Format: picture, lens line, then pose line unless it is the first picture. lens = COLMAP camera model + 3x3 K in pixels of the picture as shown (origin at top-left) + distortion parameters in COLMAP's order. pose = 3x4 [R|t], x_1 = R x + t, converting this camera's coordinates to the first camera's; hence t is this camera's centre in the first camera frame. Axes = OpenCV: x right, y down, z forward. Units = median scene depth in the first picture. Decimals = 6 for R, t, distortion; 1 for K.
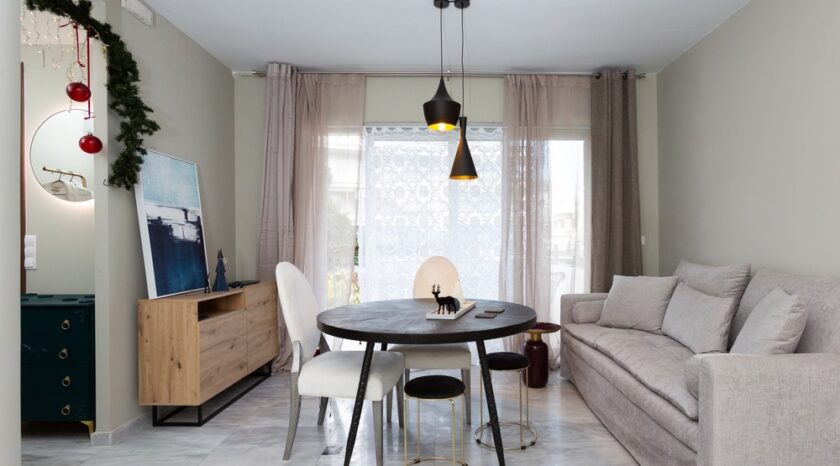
lens RADIAL K [[431.8, 0, 426.7], [0, 431.8, 260.2], [0, 0, 1]] dist [0.002085, 0.000699]
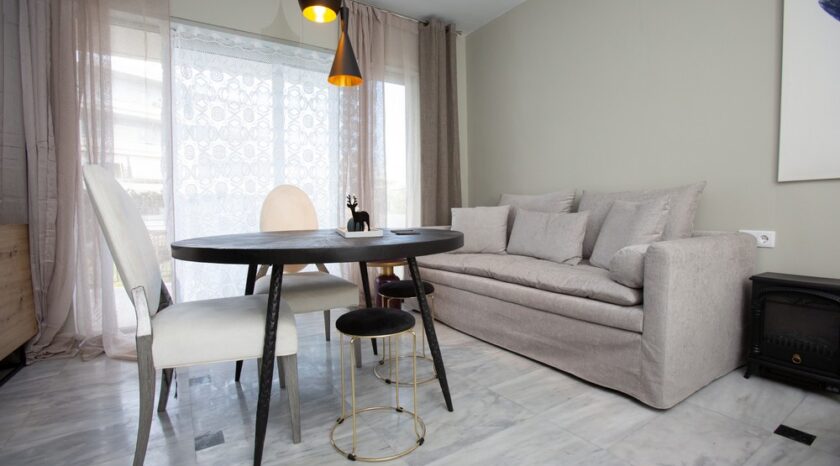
lens RADIAL K [[395.5, 0, 422.9], [0, 395.5, 236.3], [0, 0, 1]] dist [-0.058677, 0.018936]
pose [[0.850236, -0.042636, 0.524673, -0.147002], [0.023862, 0.998812, 0.042497, 0.061644], [-0.525861, -0.023612, 0.850243, 0.194291]]
